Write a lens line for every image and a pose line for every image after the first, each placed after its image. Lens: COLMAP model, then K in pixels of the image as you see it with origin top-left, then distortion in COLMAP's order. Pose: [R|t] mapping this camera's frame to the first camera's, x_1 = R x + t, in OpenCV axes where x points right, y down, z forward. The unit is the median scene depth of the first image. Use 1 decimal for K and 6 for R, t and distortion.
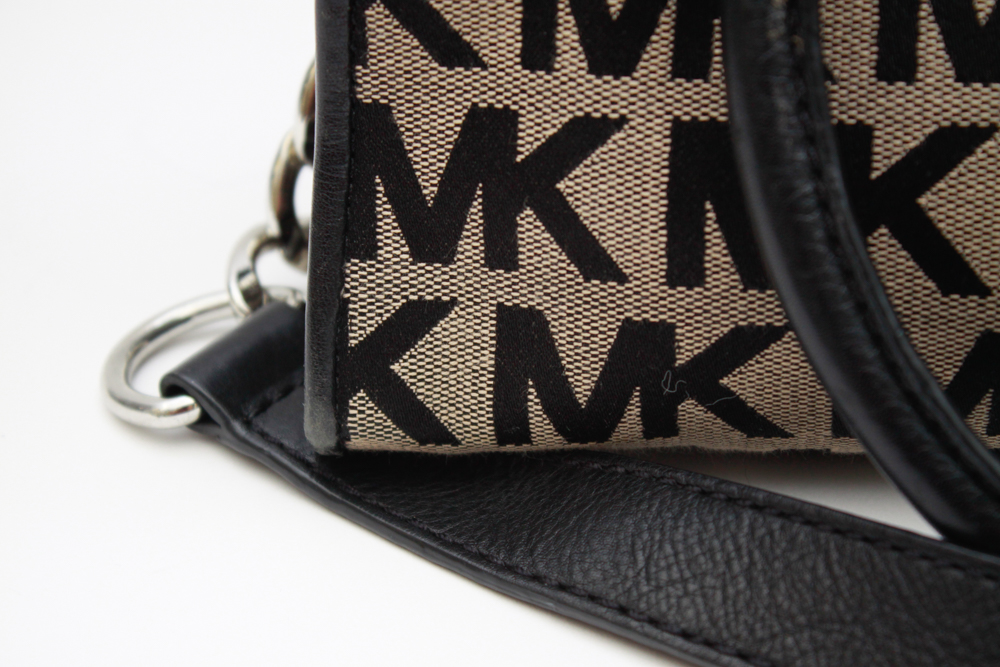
lens RADIAL K [[2387.0, 0, 497.7], [0, 2387.0, 332.5], [0, 0, 1]] dist [0.085829, 0.000000]
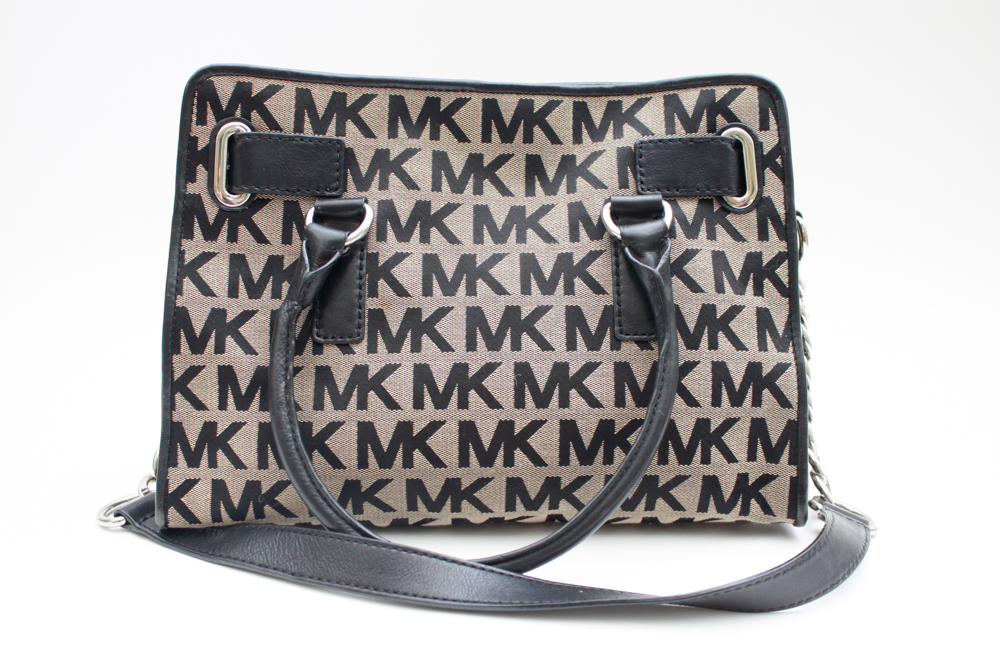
lens RADIAL K [[1121.0, 0, 498.9], [0, 1121.0, 335.7], [0, 0, 1]] dist [-0.059178, 0.000000]
pose [[0.988719, 0.004906, 0.149703, 0.170874], [0.039307, 0.955936, -0.290931, 0.281019], [-0.144534, 0.293533, 0.944959, -0.669069]]
